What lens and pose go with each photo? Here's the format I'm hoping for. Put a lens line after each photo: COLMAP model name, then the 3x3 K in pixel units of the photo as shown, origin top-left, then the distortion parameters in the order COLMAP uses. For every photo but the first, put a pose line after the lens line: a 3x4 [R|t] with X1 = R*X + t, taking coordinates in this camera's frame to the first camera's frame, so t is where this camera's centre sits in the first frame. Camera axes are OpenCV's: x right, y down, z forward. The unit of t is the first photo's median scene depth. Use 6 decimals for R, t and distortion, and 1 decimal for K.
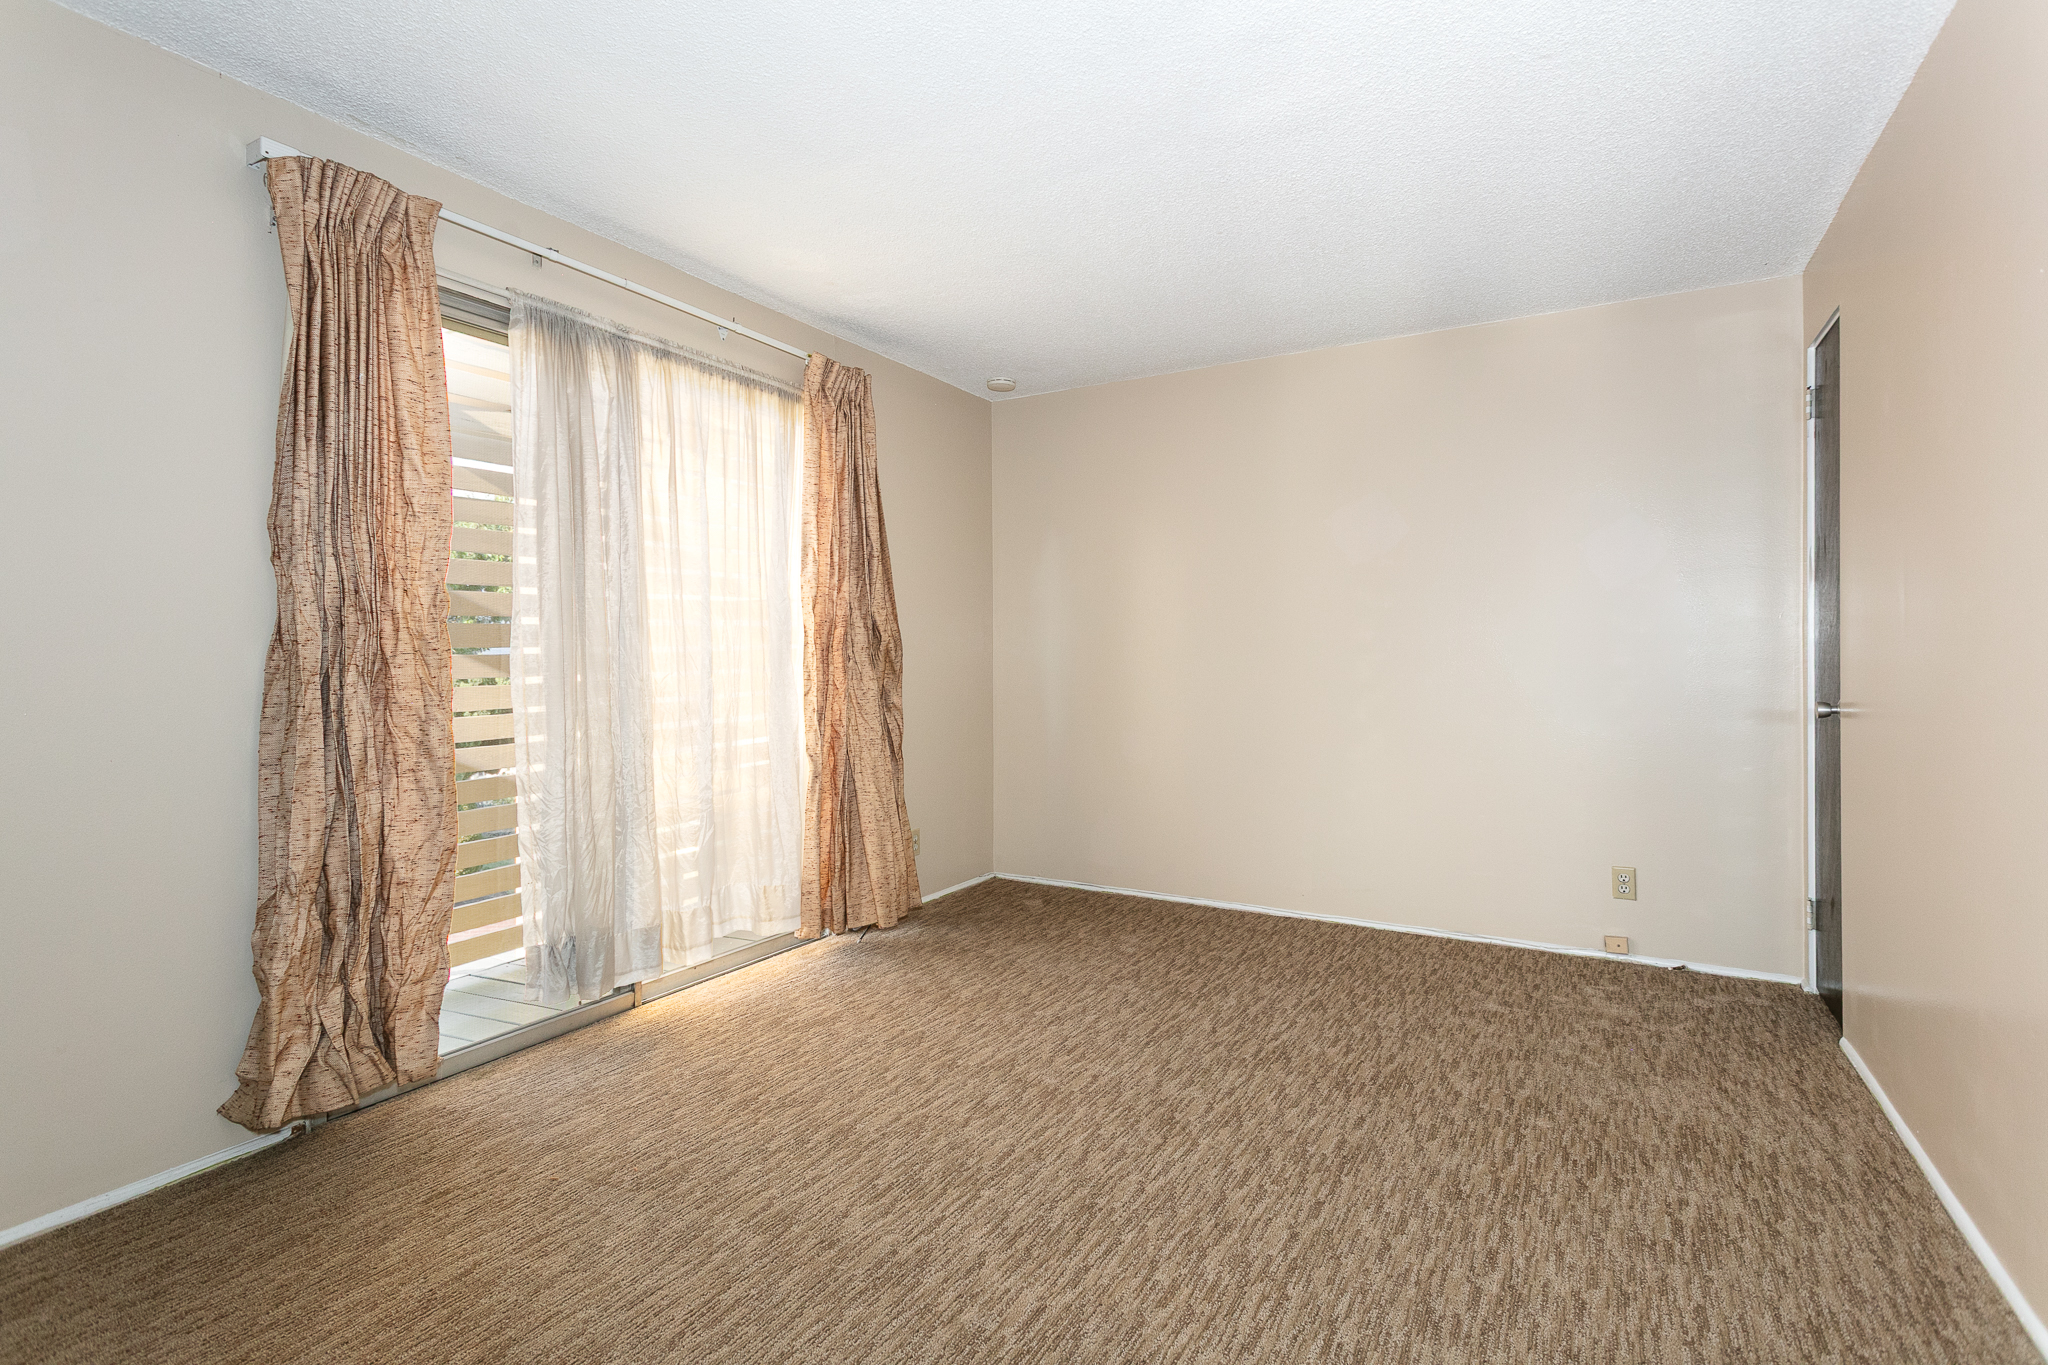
lens RADIAL K [[974.9, 0, 1020.4], [0, 974.9, 653.0], [0, 0, 1]] dist [0.000927, 0.001450]
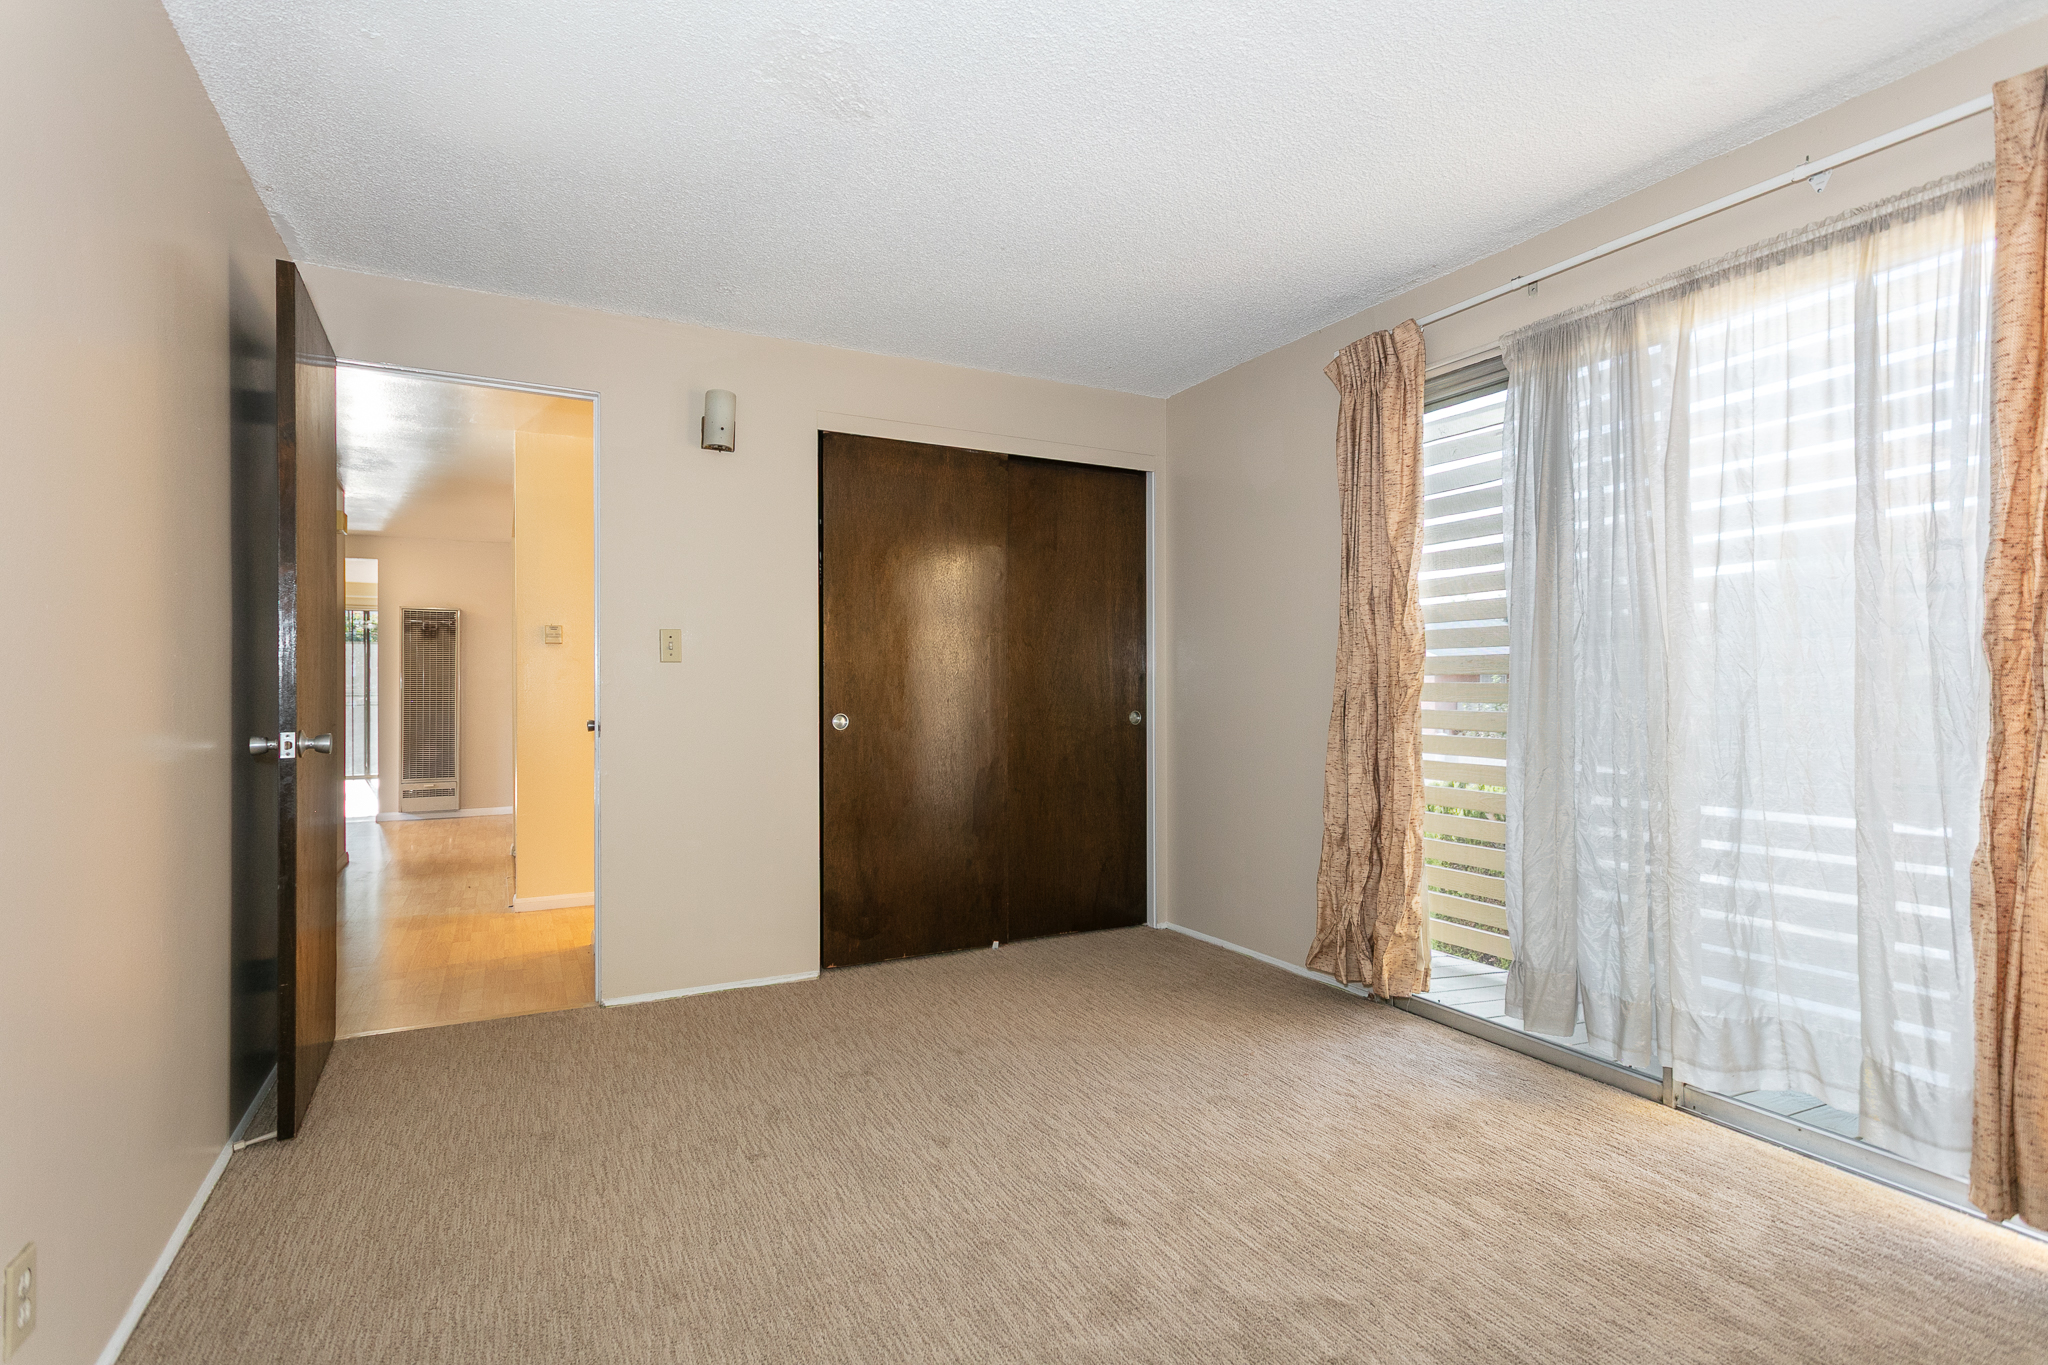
lens RADIAL K [[974.9, 0, 1020.4], [0, 974.9, 653.0], [0, 0, 1]] dist [0.000927, 0.001450]
pose [[-0.533938, -0.014683, -0.845396, 0.600459], [0.011315, 0.999636, -0.024508, -0.001777], [0.845448, -0.022651, -0.533578, 1.002853]]
